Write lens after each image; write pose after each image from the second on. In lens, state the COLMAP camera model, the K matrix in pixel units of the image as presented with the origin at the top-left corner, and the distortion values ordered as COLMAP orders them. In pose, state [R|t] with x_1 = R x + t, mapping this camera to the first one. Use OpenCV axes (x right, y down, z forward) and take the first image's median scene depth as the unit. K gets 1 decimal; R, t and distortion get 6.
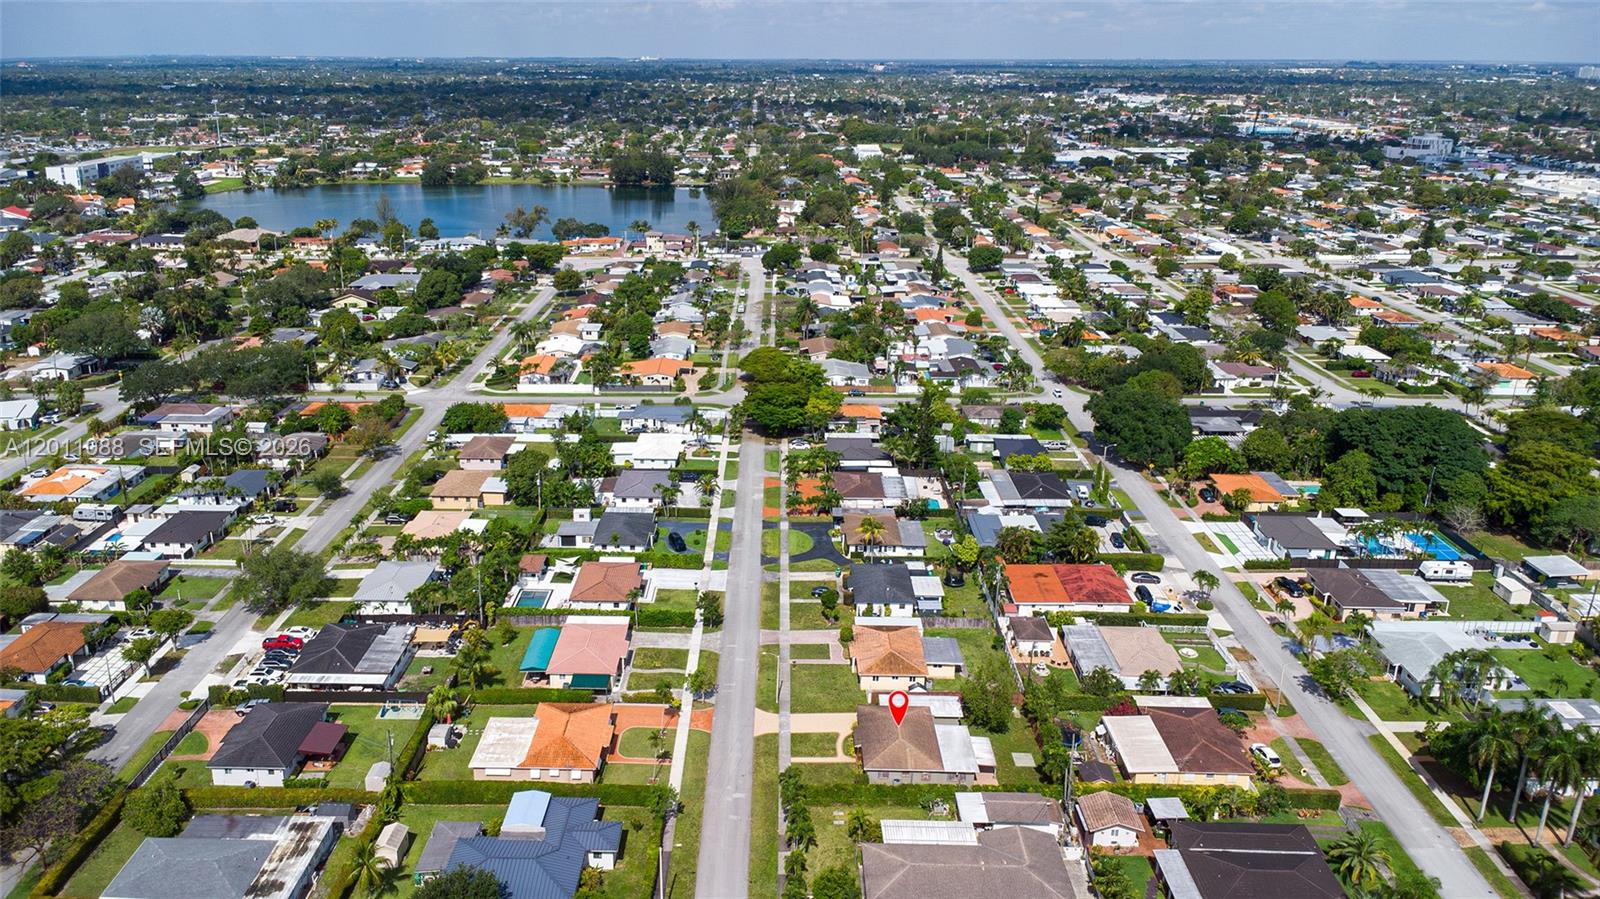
lens RADIAL K [[1115.2, 0, 715.3], [0, 1115.2, 448.0], [0, 0, 1]] dist [0.002506, -0.001161]
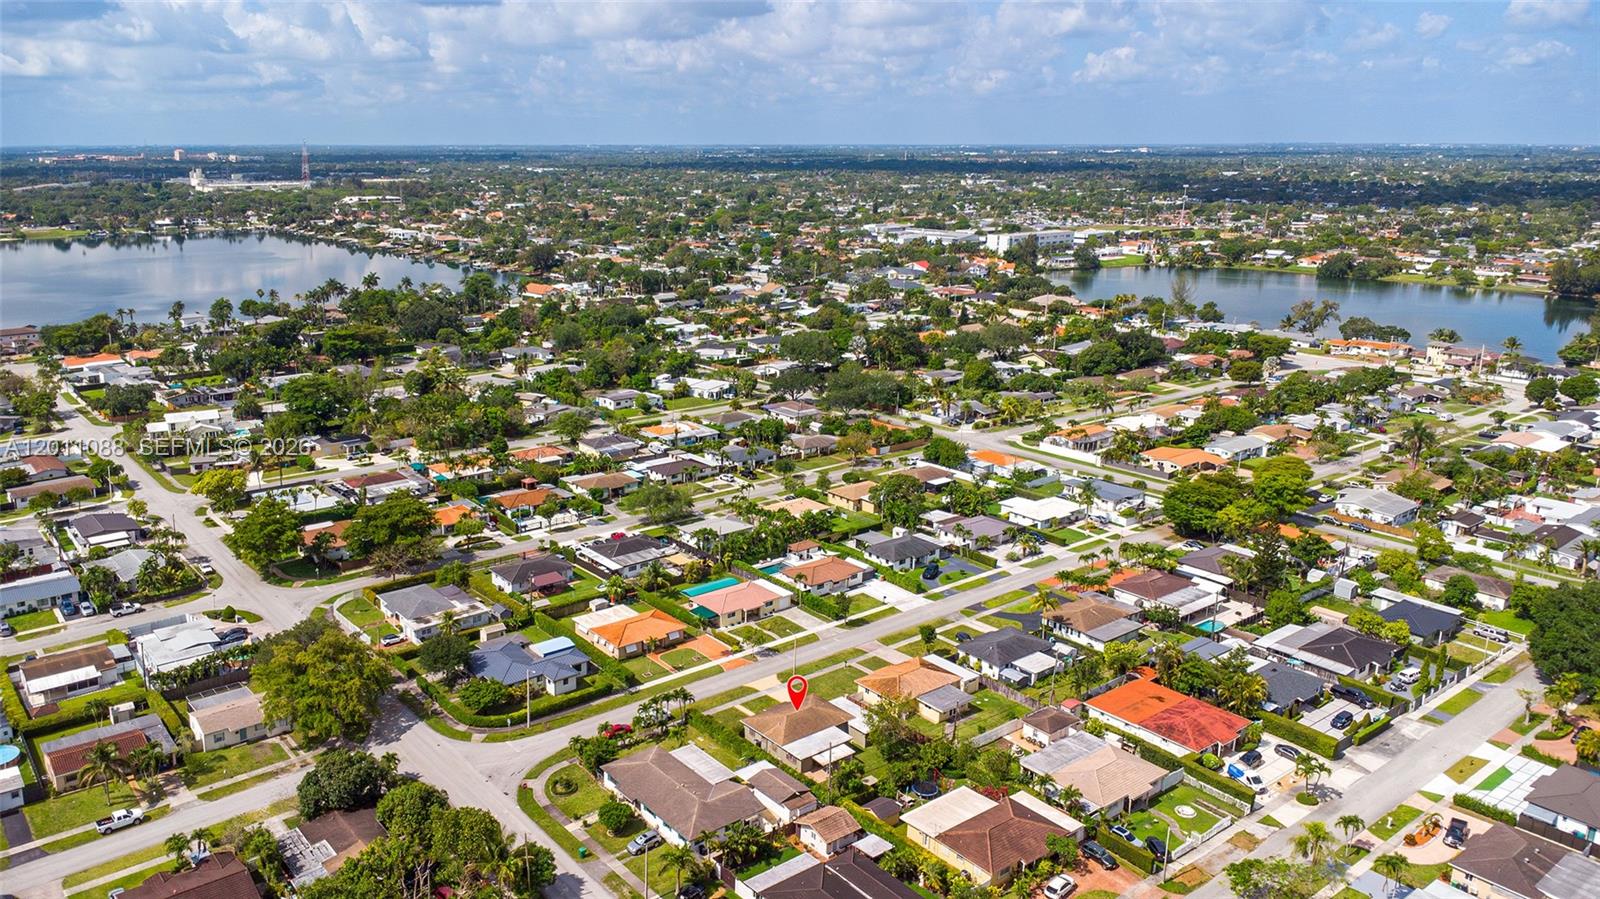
lens RADIAL K [[1115.2, 0, 715.3], [0, 1115.2, 448.0], [0, 0, 1]] dist [0.002506, -0.001161]
pose [[0.634391, 0.200834, -0.746468, 0.597410], [-0.253097, 0.966398, 0.044910, -0.028712], [0.730404, 0.160438, 0.663905, 0.077603]]
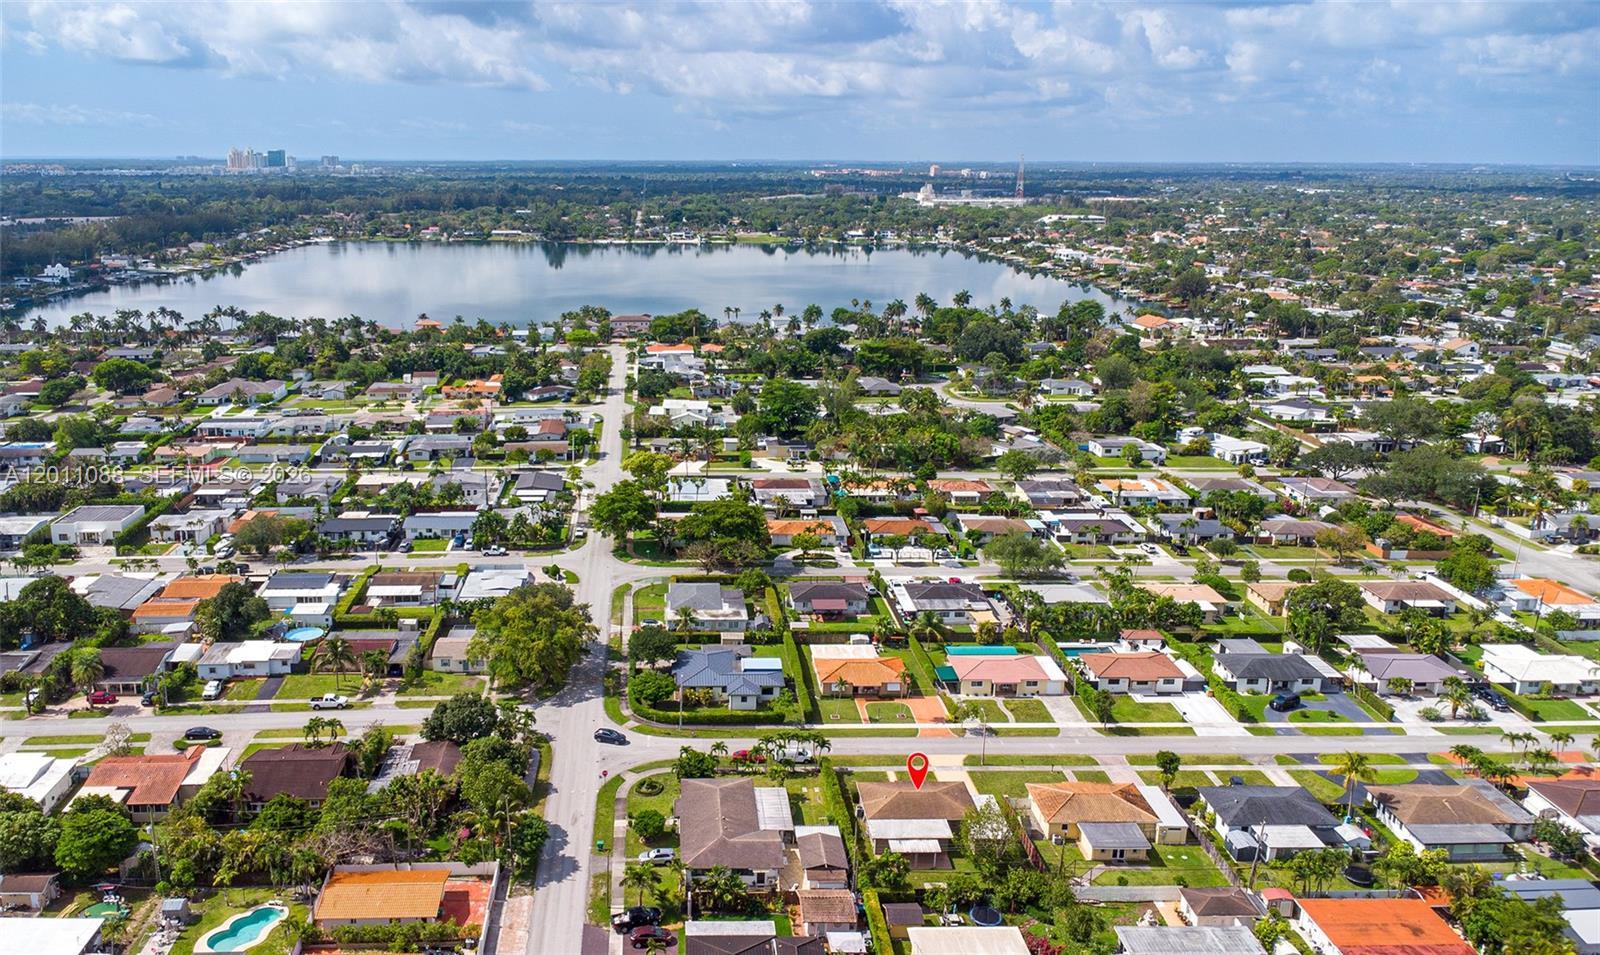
lens RADIAL K [[1169.8, 0, 730.5], [0, 1169.8, 475.7], [0, 0, 1]] dist [0.005094, -0.001421]
pose [[0.091033, 0.259058, -0.961562, 0.723850], [-0.334998, 0.917265, 0.215408, -0.124466], [0.937811, 0.302512, 0.170286, 0.353547]]
